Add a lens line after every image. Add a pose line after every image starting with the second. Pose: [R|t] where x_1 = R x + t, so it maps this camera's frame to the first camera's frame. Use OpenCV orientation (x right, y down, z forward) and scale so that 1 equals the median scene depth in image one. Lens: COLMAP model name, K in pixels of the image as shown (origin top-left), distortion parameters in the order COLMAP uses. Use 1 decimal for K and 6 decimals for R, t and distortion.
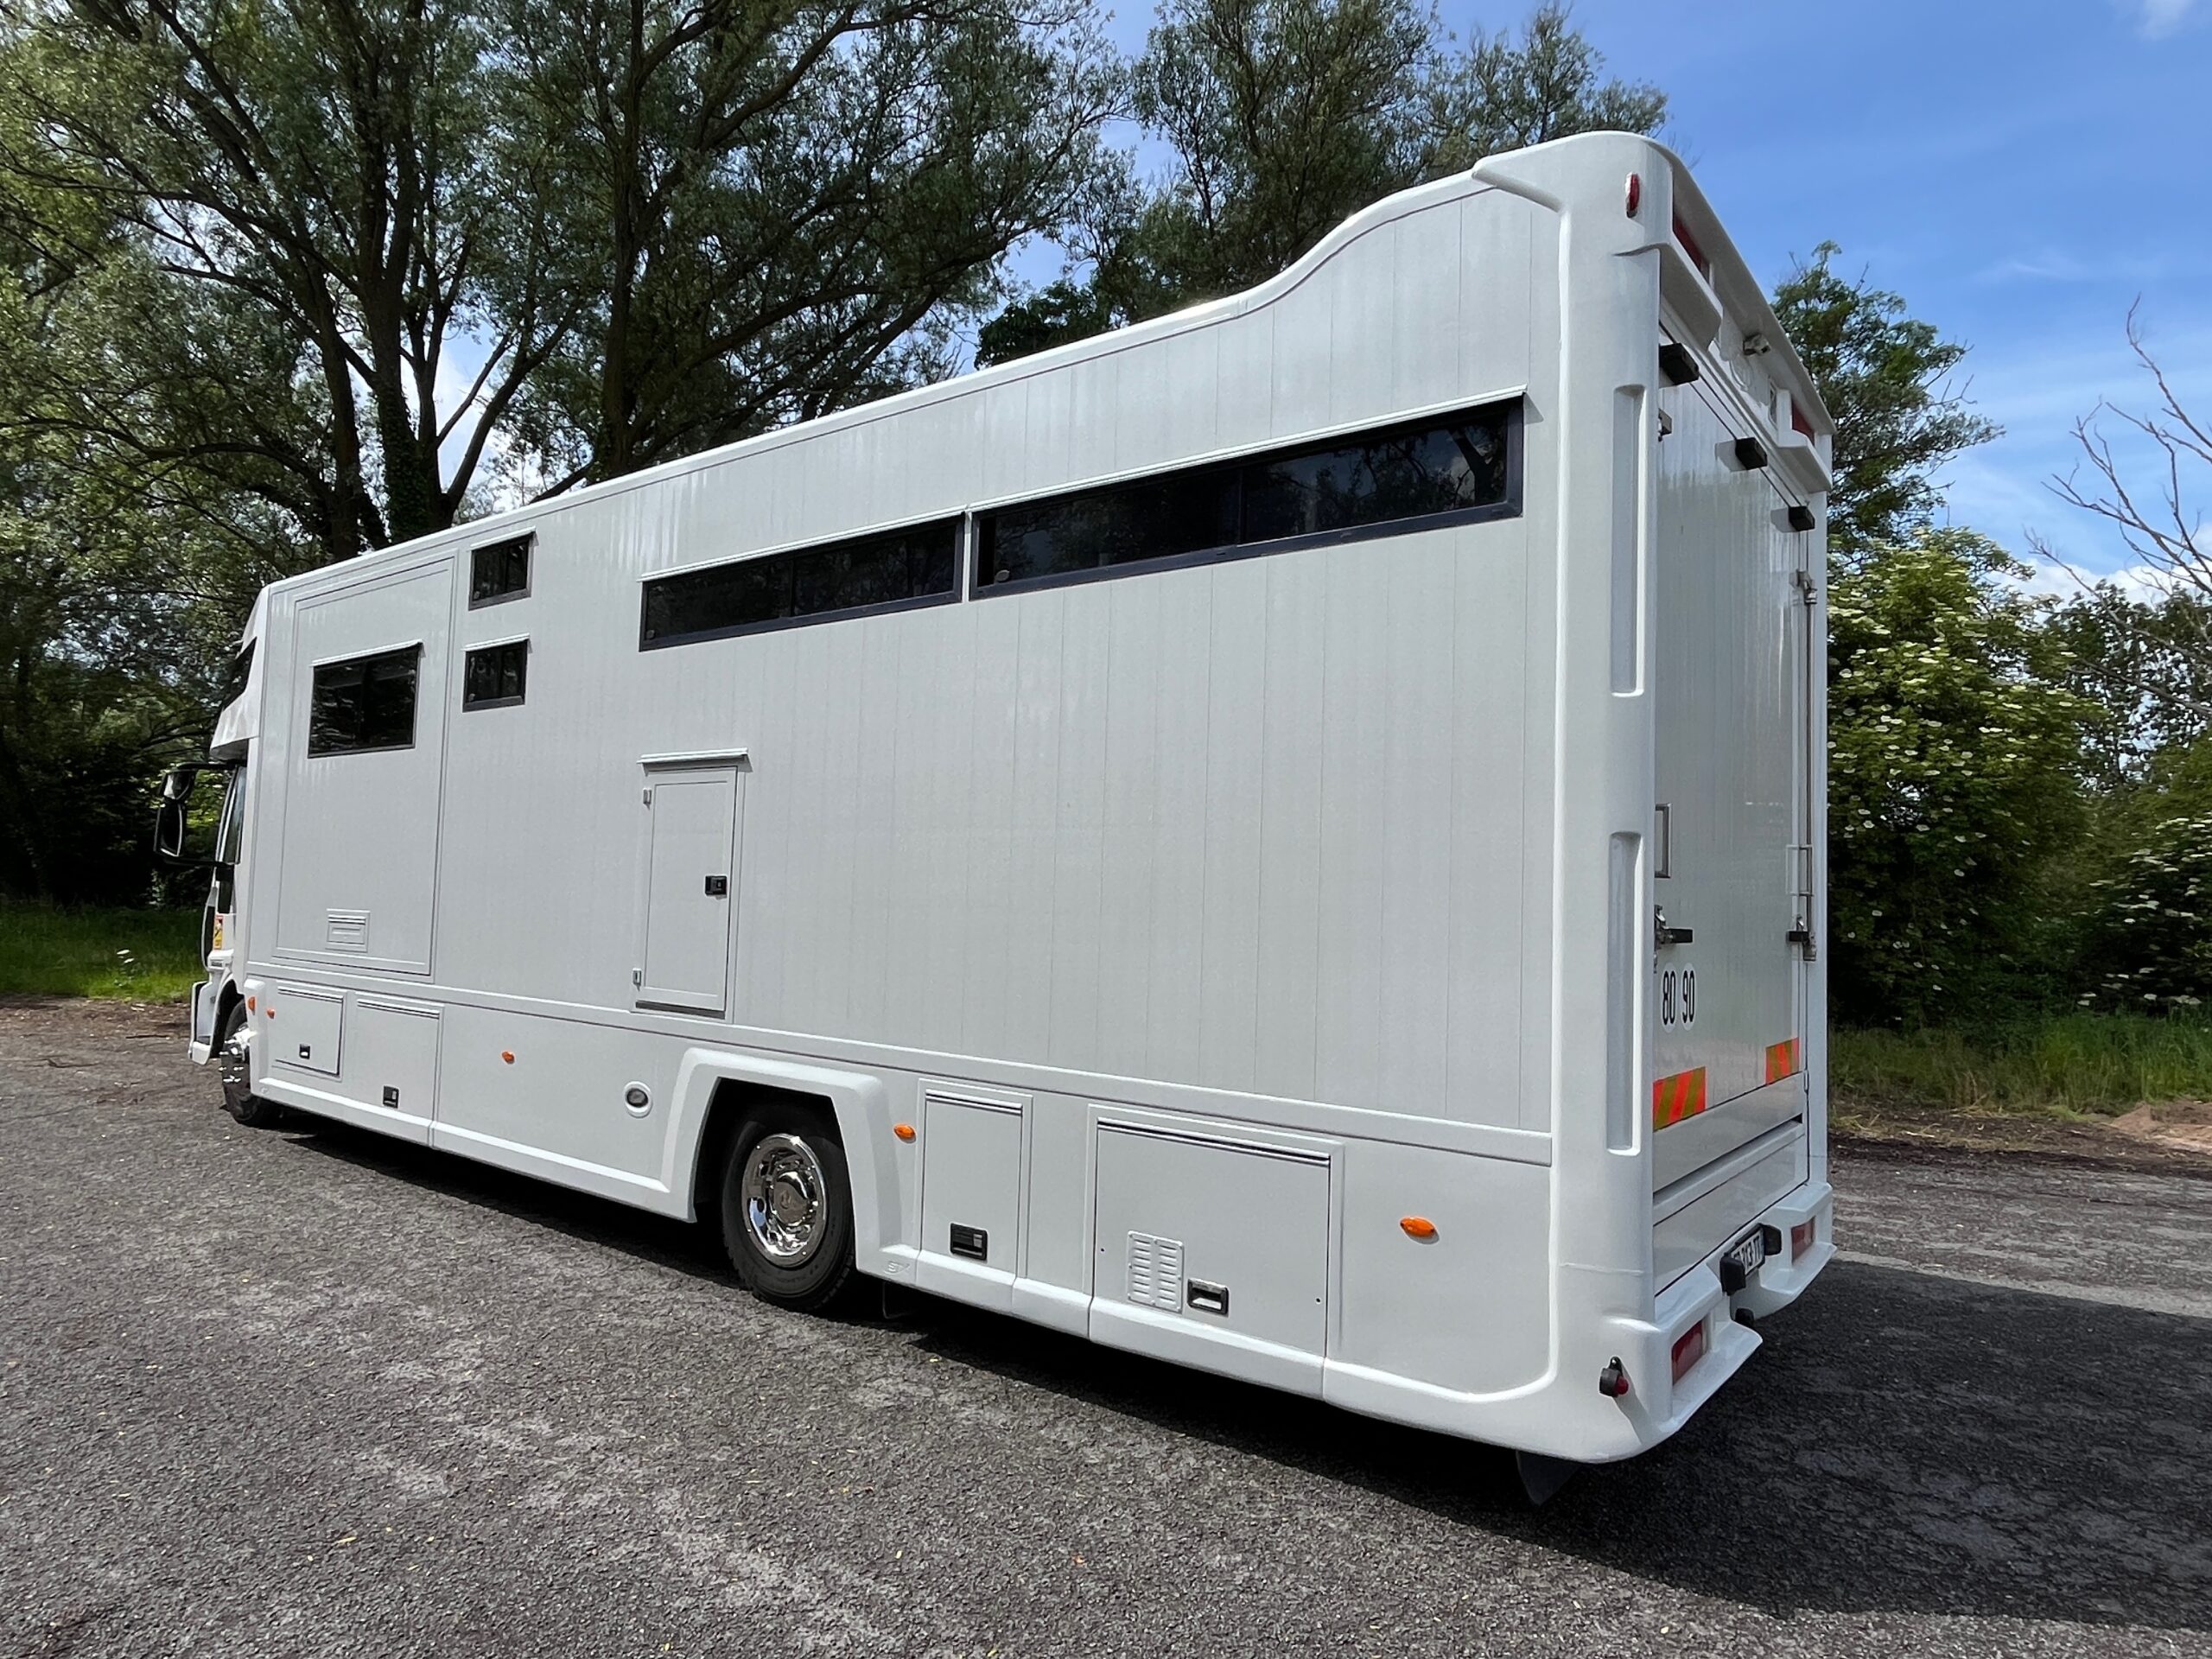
lens RADIAL K [[1342.7, 0, 1116.5], [0, 1342.7, 827.8], [0, 0, 1]] dist [-0.007556, -0.000548]
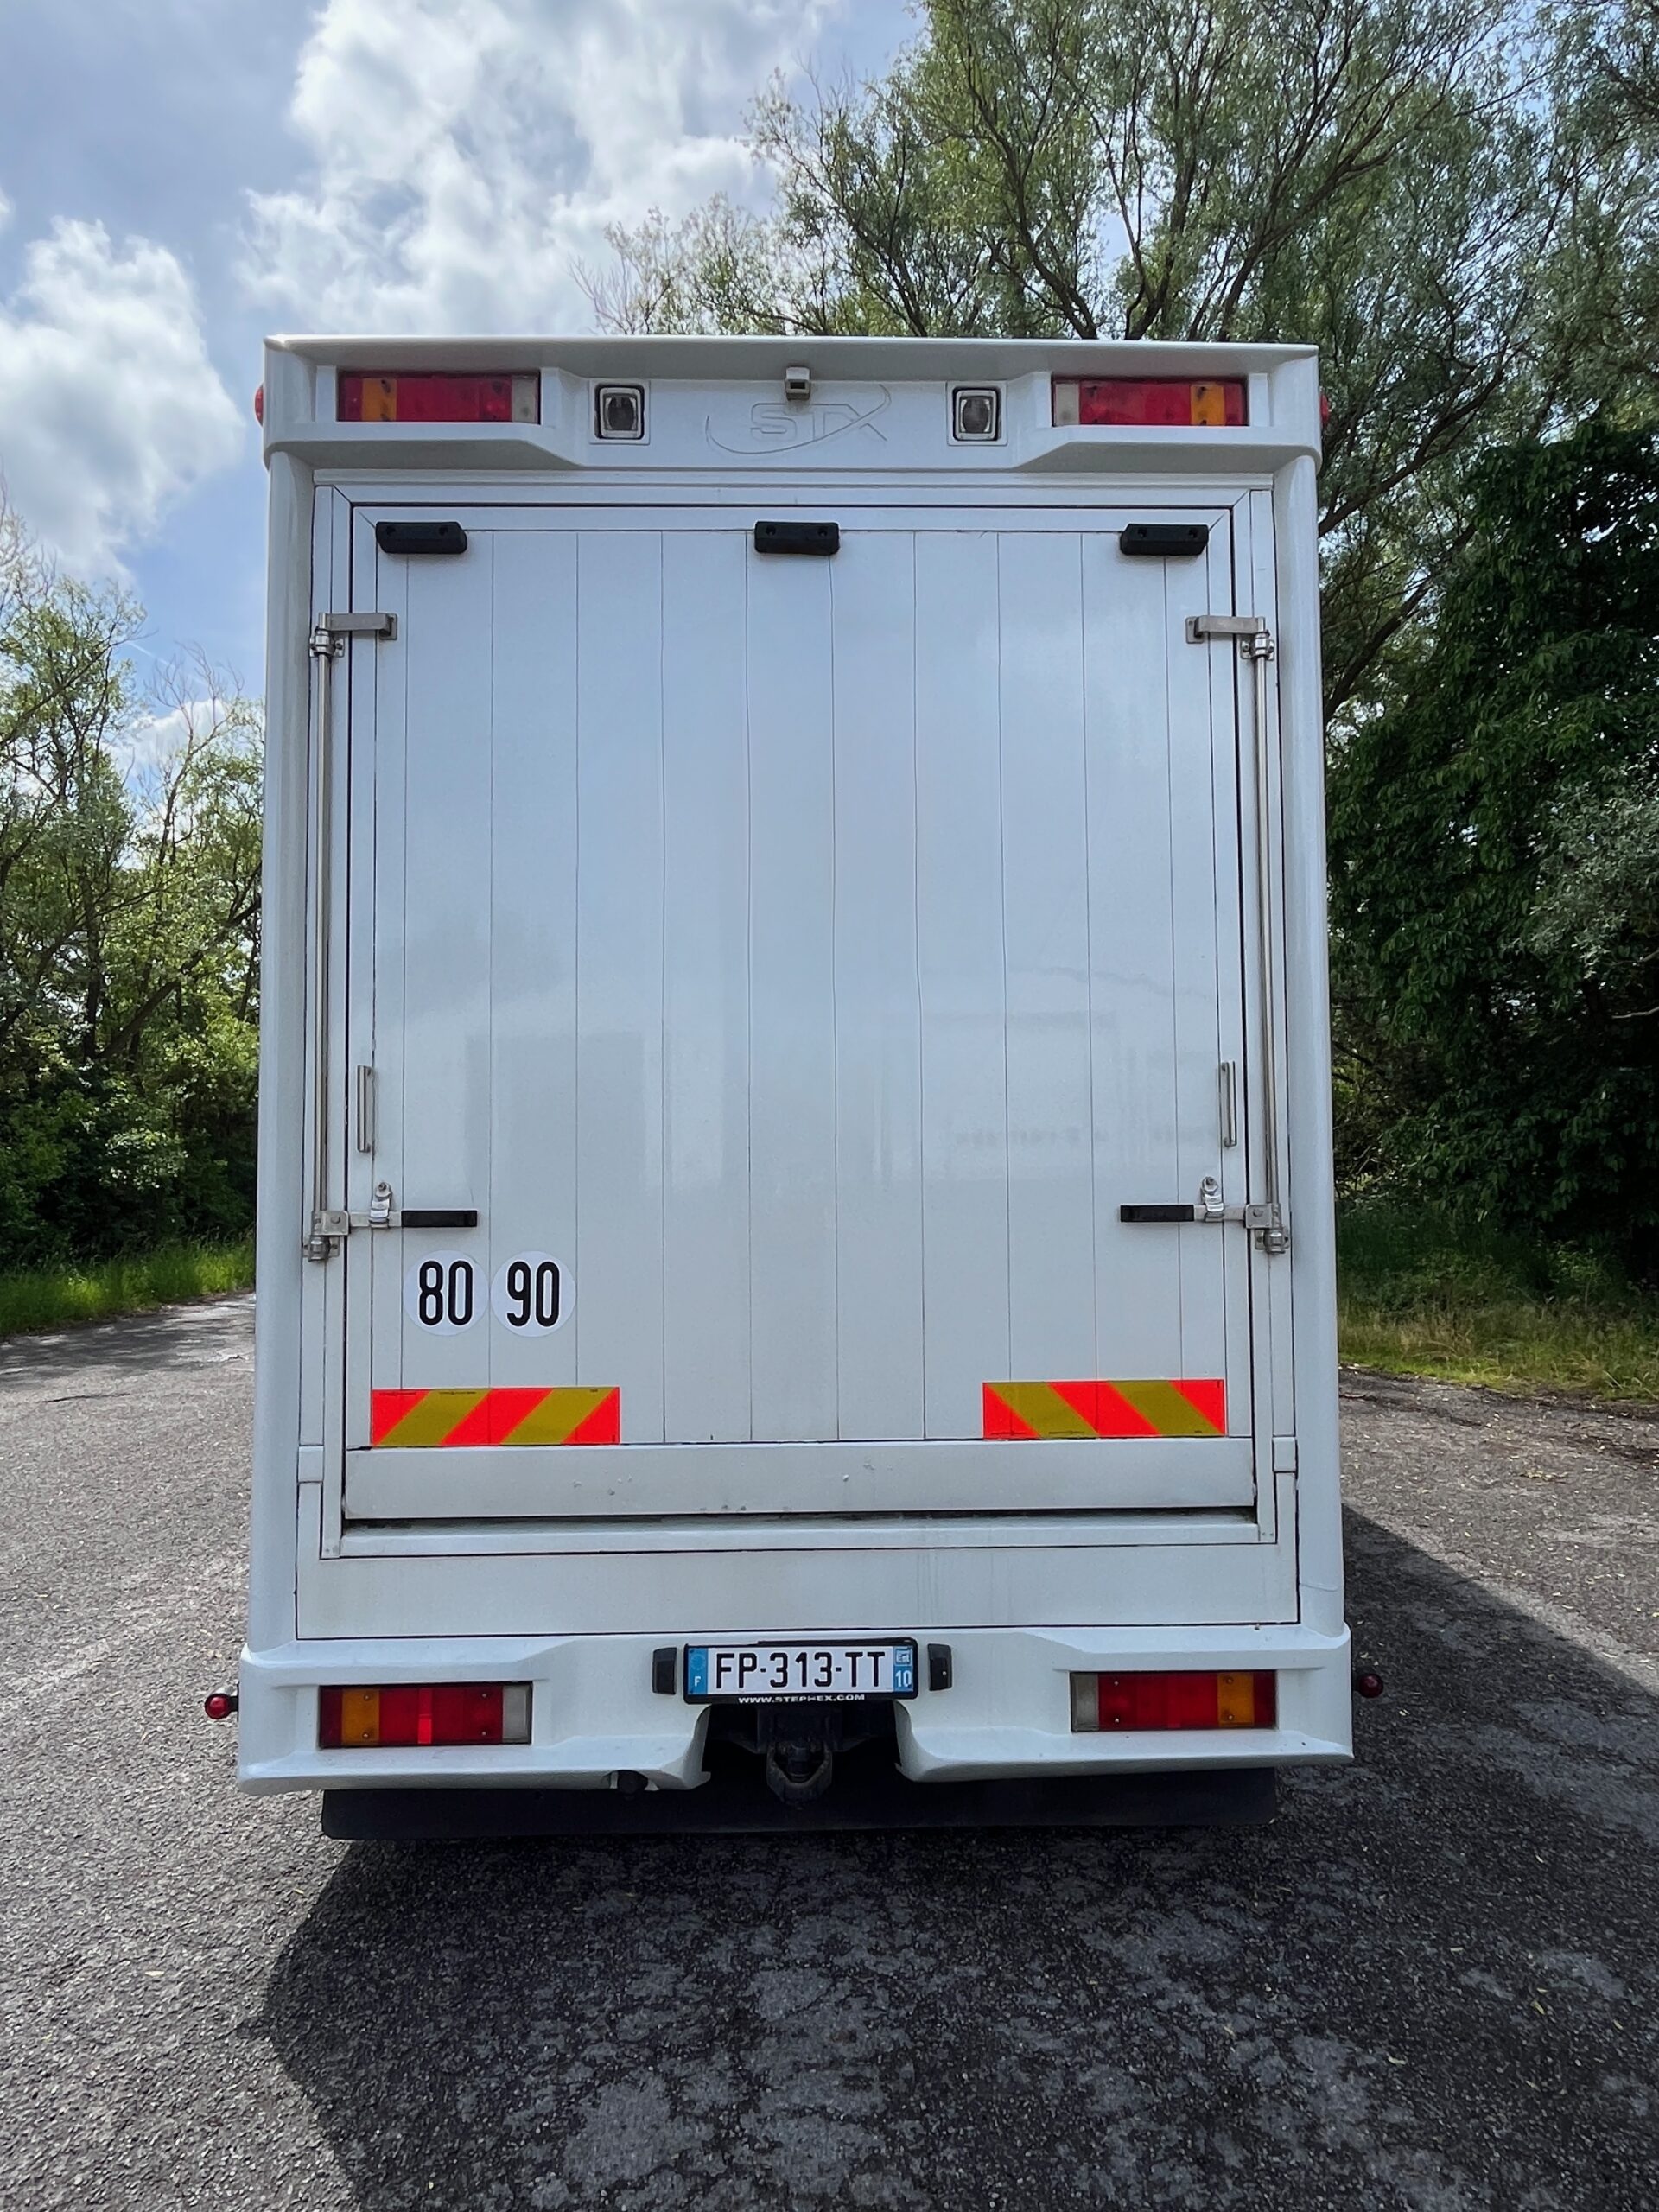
lens RADIAL K [[1342.7, 0, 827.8], [0, 1342.7, 1104.7], [0, 0, 1]] dist [-0.007556, -0.000548]
pose [[0.632184, -0.071414, -0.771520, 0.919036], [0.065708, 0.997098, -0.038453, 0.043651], [0.772027, -0.026386, 0.635041, 0.497508]]
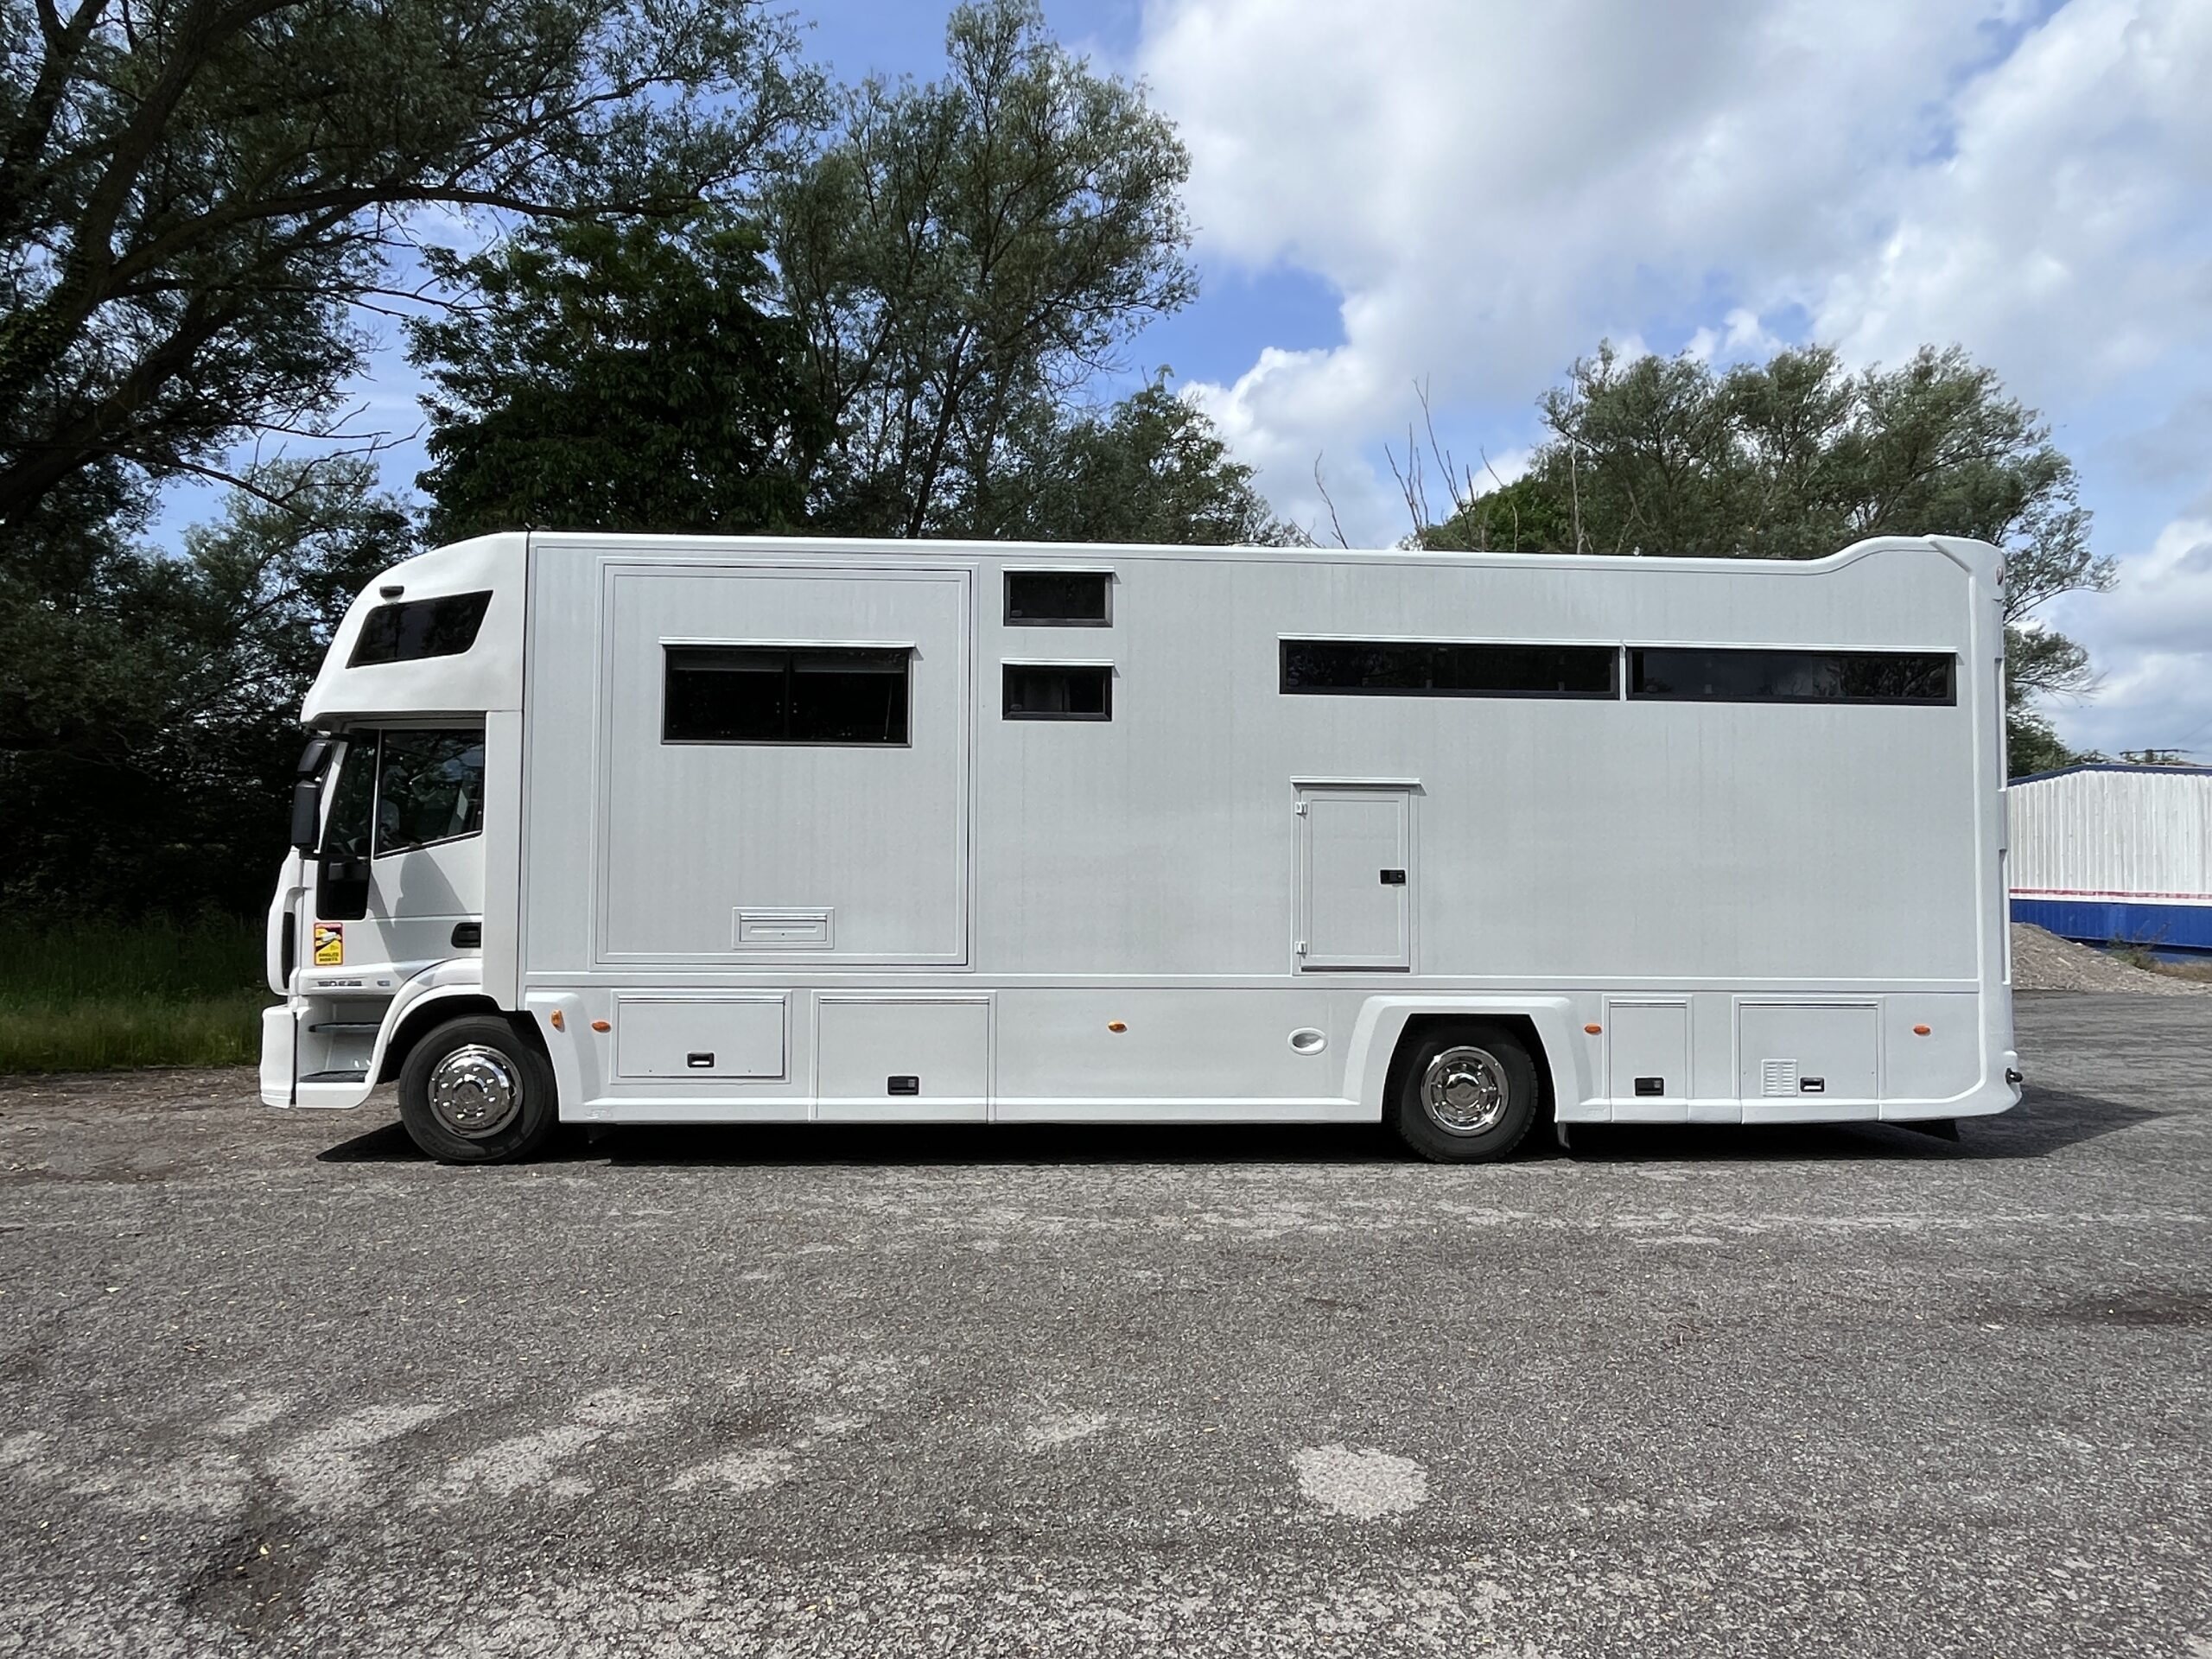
lens RADIAL K [[1359.2, 0, 1089.4], [0, 1359.2, 822.7], [0, 0, 1]] dist [-0.005317, 0.001015]
pose [[0.752920, 0.008204, 0.658061, -1.702360], [-0.021140, 0.999708, 0.011724, -0.026227], [-0.657773, -0.022738, 0.752873, 0.181215]]
